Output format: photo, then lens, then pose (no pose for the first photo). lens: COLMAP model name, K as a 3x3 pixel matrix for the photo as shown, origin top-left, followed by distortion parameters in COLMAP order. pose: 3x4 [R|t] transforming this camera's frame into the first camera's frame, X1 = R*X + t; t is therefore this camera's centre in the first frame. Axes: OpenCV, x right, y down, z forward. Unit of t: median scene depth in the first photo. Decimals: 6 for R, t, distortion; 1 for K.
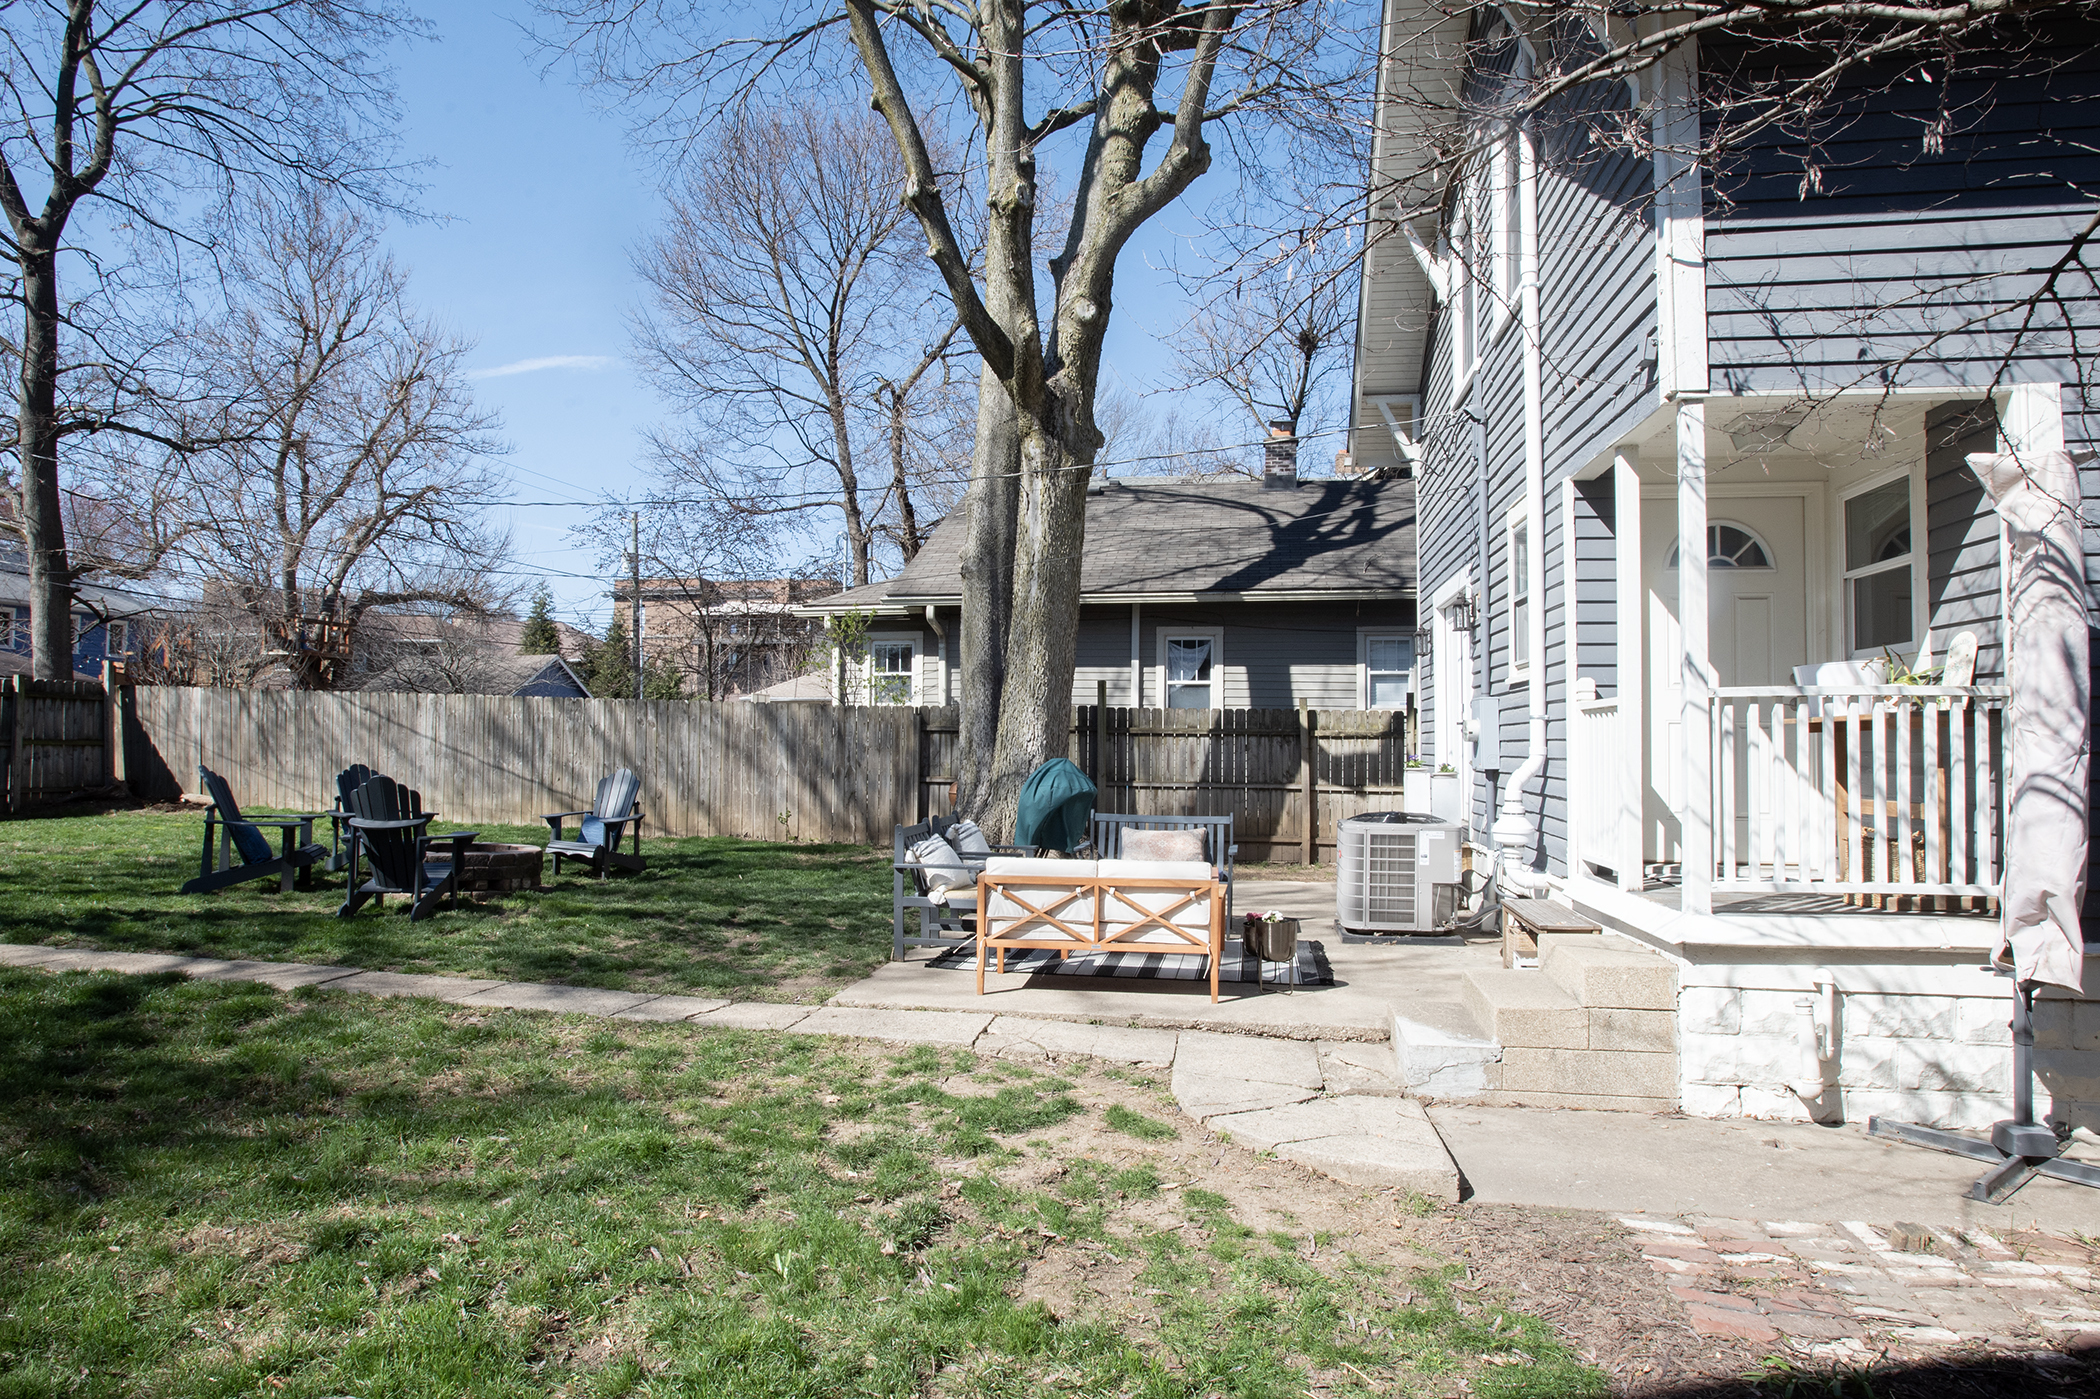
lens RADIAL K [[1218.3, 0, 1083.7], [0, 1218.3, 701.2], [0, 0, 1]] dist [-0.071595, 0.040749]
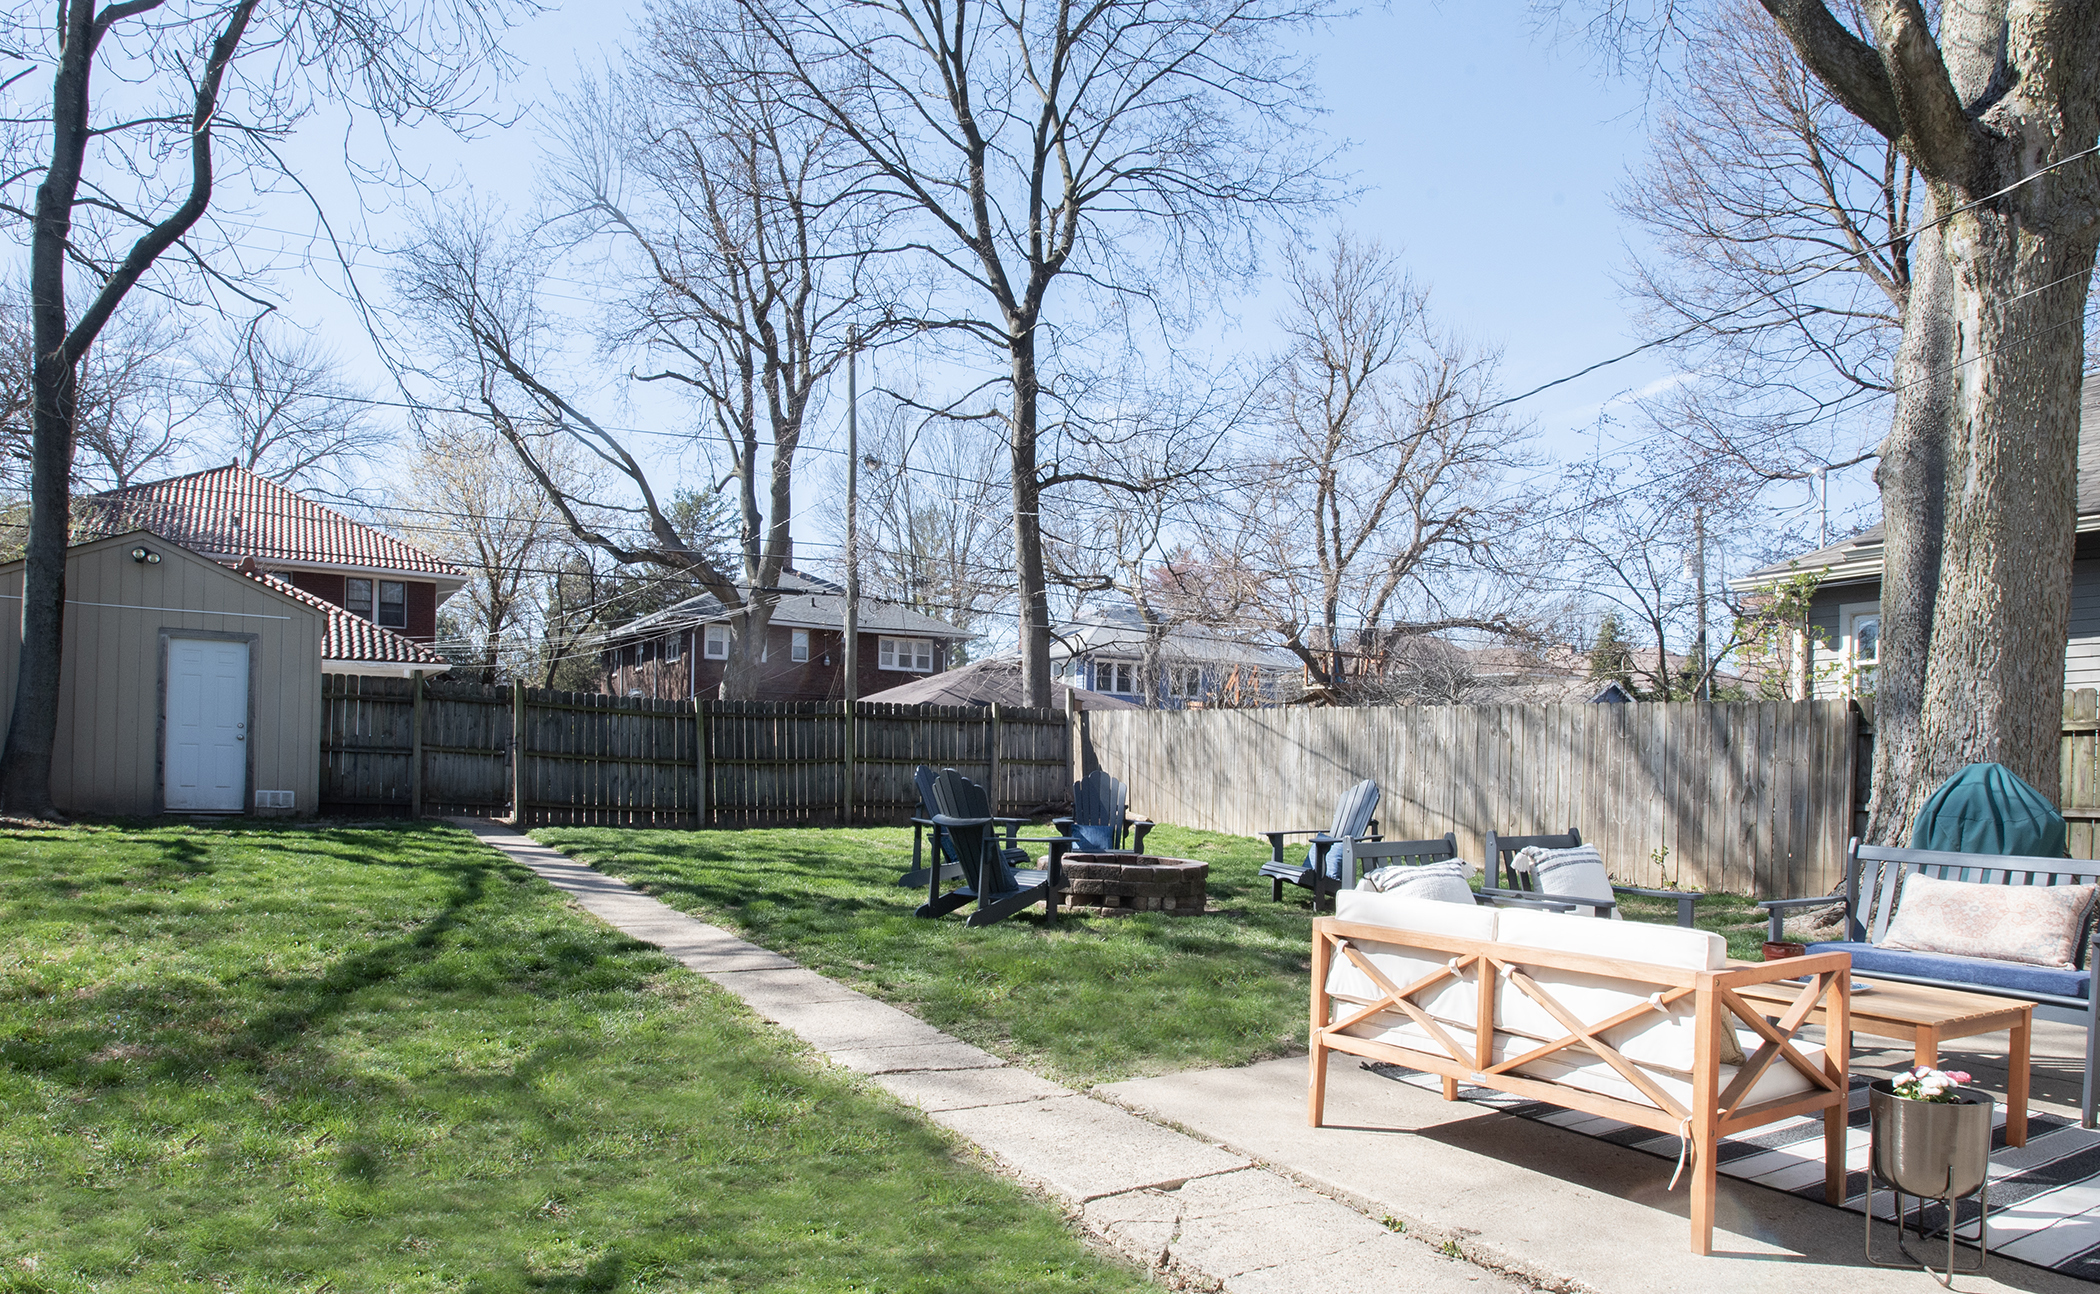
lens RADIAL K [[1317.4, 0, 1050.7], [0, 1317.4, 798.3], [0, 0, 1]] dist [-0.071769, 0.028903]
pose [[0.644202, 0.016486, -0.764678, 0.107947], [0.017108, 0.999207, 0.035955, 0.023006], [0.764664, -0.036244, 0.643409, 0.186225]]
